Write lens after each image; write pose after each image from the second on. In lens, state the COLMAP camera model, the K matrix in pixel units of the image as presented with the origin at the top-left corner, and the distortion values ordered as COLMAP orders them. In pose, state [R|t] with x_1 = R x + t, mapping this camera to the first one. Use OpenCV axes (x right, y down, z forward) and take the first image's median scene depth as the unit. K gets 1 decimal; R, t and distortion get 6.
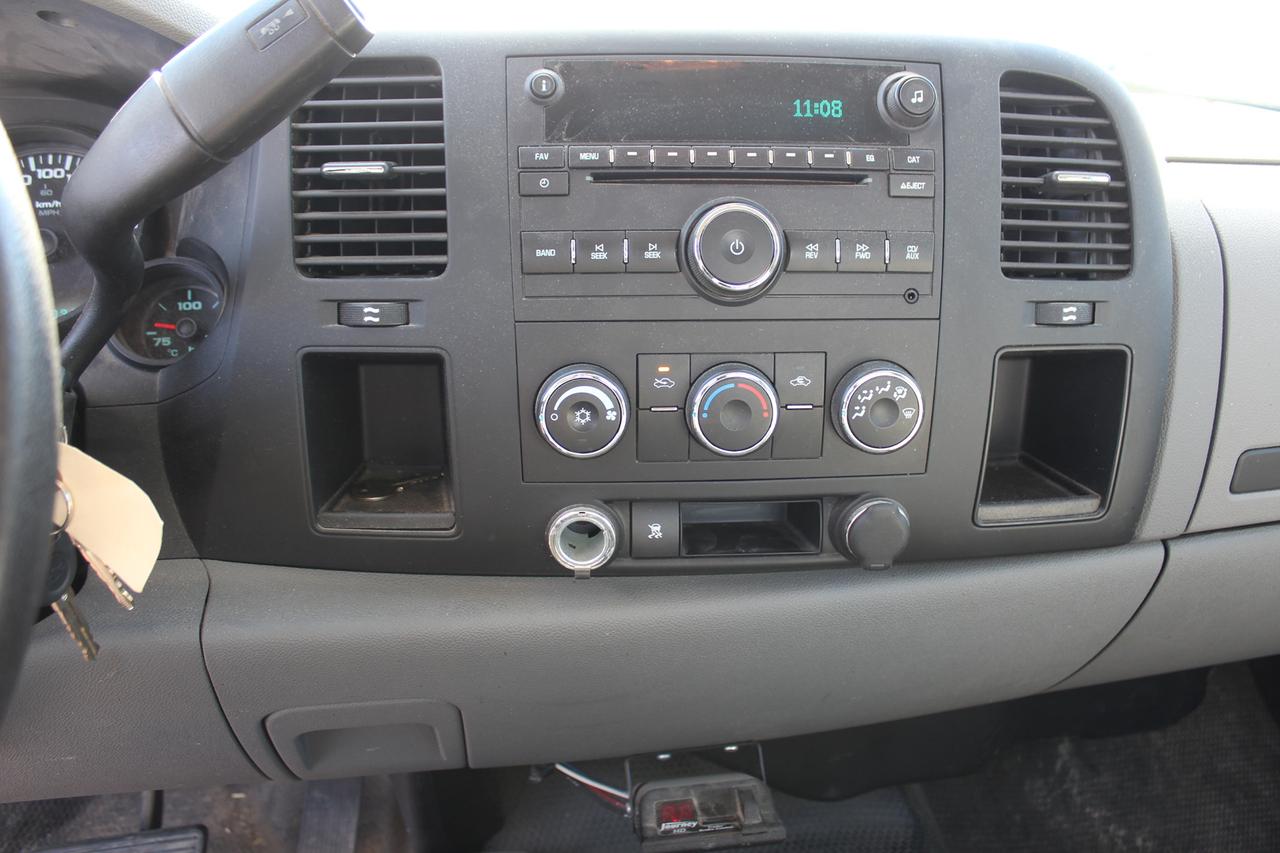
lens RADIAL K [[1056.7, 0, 643.7], [0, 1056.7, 414.5], [0, 0, 1]] dist [-0.165439, 0.138200]
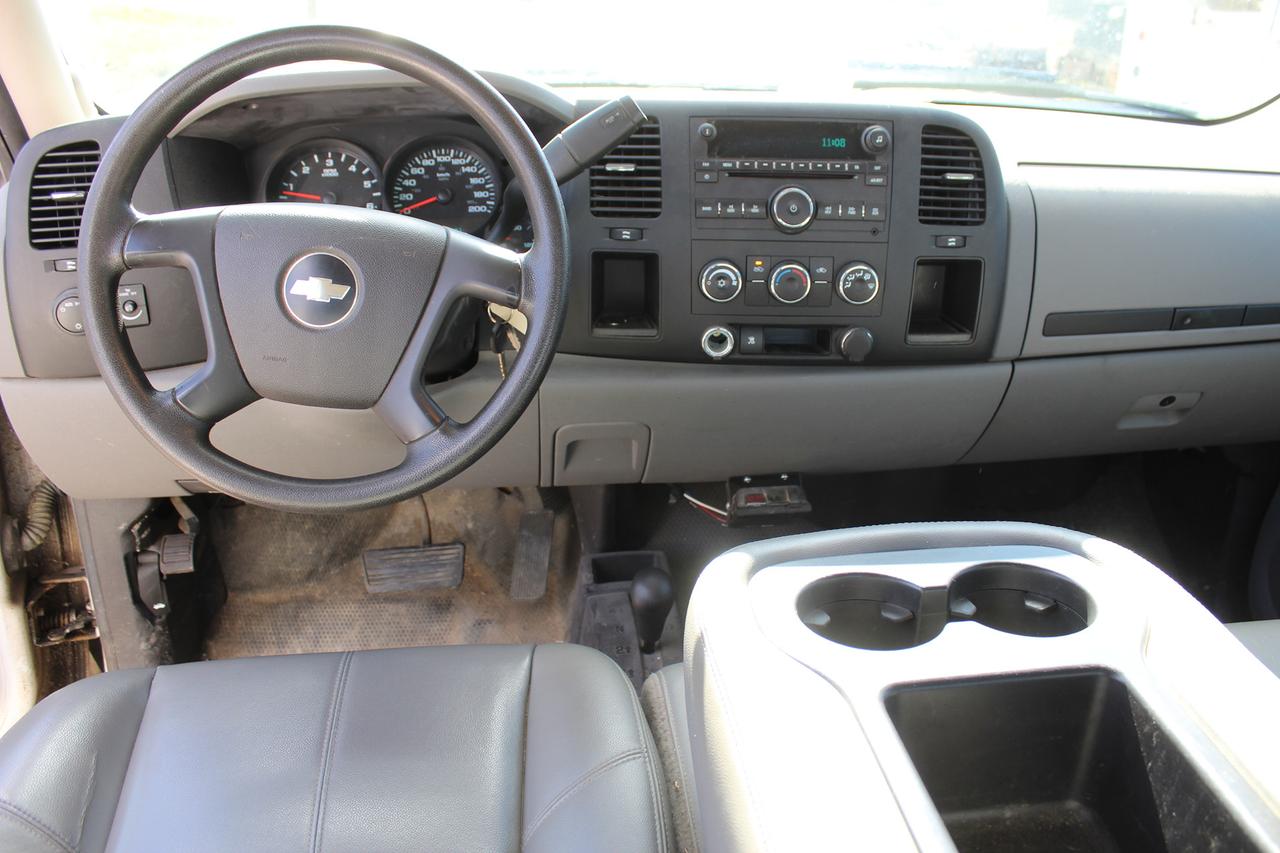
lens RADIAL K [[1056.7, 0, 643.7], [0, 1056.7, 414.5], [0, 0, 1]] dist [-0.165439, 0.138200]
pose [[0.998063, 0.027026, -0.056042, -0.087493], [-0.022925, 0.997100, 0.072570, 0.116998], [0.057840, -0.071145, 0.995788, -1.198227]]
